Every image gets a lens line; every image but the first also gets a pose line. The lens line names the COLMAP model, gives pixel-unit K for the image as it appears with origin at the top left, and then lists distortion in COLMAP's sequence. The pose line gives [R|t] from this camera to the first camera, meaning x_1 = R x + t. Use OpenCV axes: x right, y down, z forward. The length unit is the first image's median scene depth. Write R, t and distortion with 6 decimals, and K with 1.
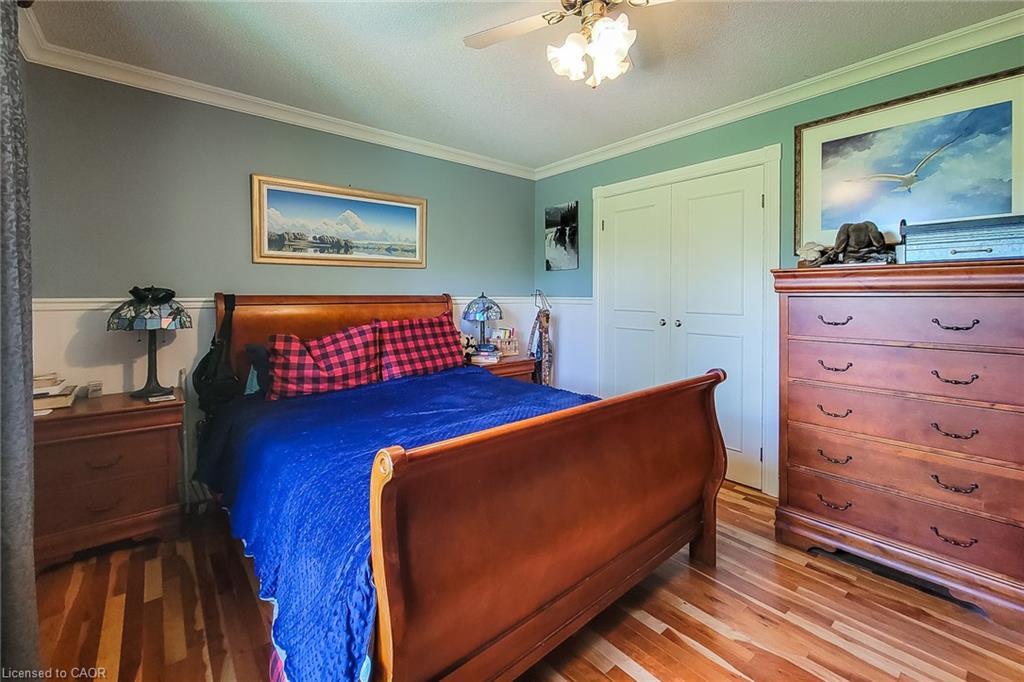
lens RADIAL K [[415.0, 0, 493.7], [0, 415.0, 289.1], [0, 0, 1]] dist [0.001376, 0.000105]
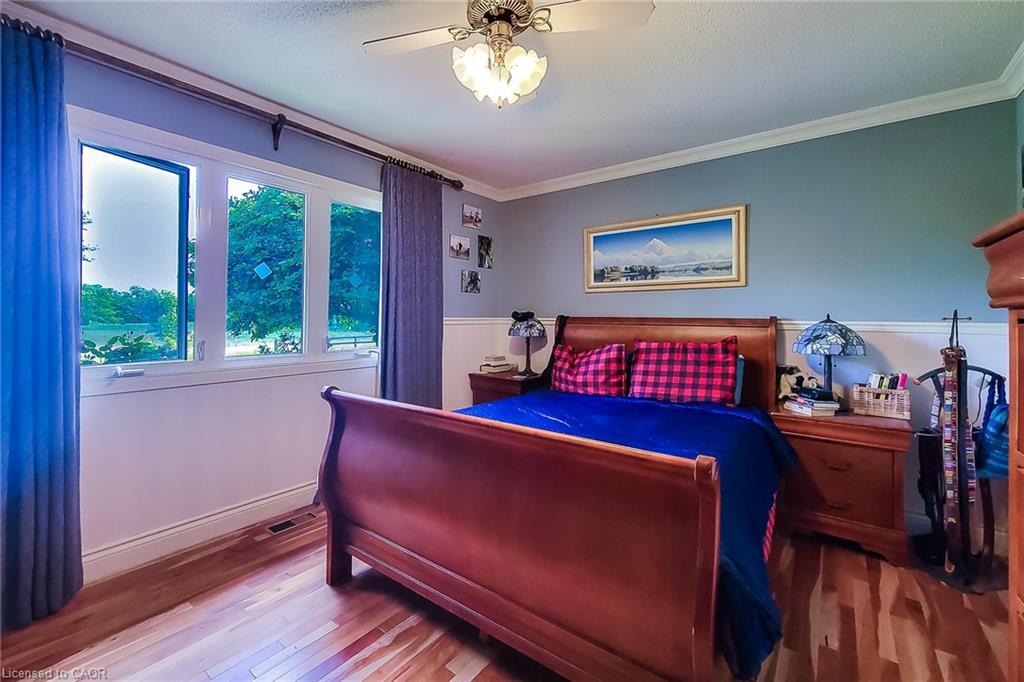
lens RADIAL K [[431.4, 0, 535.2], [0, 431.4, 298.5], [0, 0, 1]] dist [-0.002500, -0.000229]
pose [[0.270949, -0.043497, -0.961611, 0.678781], [0.002844, 0.999010, -0.044387, 0.015172], [0.962590, 0.009292, 0.270804, 0.431240]]
